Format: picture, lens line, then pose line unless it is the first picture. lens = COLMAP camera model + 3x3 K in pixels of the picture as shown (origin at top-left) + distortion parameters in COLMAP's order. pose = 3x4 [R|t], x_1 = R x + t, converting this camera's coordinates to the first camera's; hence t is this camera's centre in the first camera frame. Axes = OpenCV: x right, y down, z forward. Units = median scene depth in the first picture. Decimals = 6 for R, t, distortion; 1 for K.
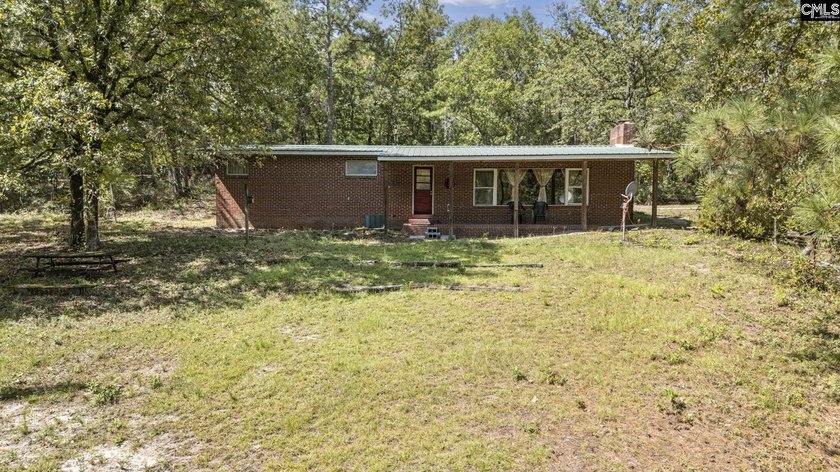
lens RADIAL K [[582.2, 0, 420.7], [0, 582.2, 234.6], [0, 0, 1]] dist [0.010782, 0.002169]
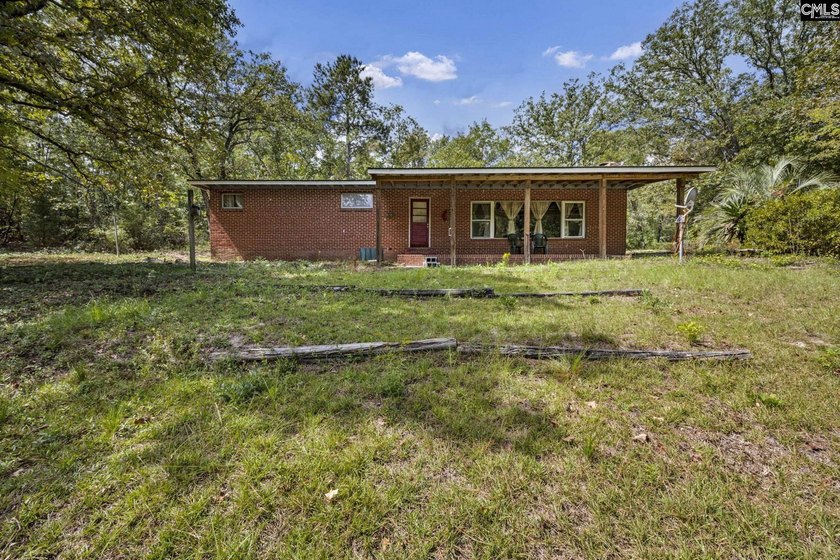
lens RADIAL K [[315.9, 0, 420.5], [0, 315.9, 279.4], [0, 0, 1]] dist [0.002853, 0.000213]
pose [[0.999508, -0.000769, 0.031360, -0.011360], [0.001338, 0.999835, -0.018112, 0.029648], [-0.031341, 0.018145, 0.999344, 0.467005]]
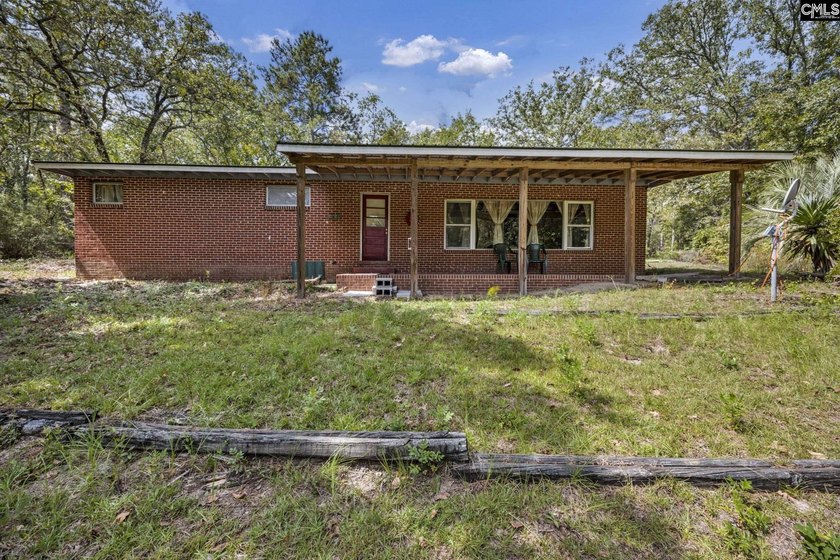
lens RADIAL K [[315.9, 0, 419.1], [0, 315.9, 279.5], [0, 0, 1]] dist [0.002853, 0.000213]
pose [[0.996899, 0.001815, 0.078671, 0.028028], [-0.000442, 0.999847, -0.017471, -0.004433], [-0.078691, 0.017382, 0.996748, 0.605419]]
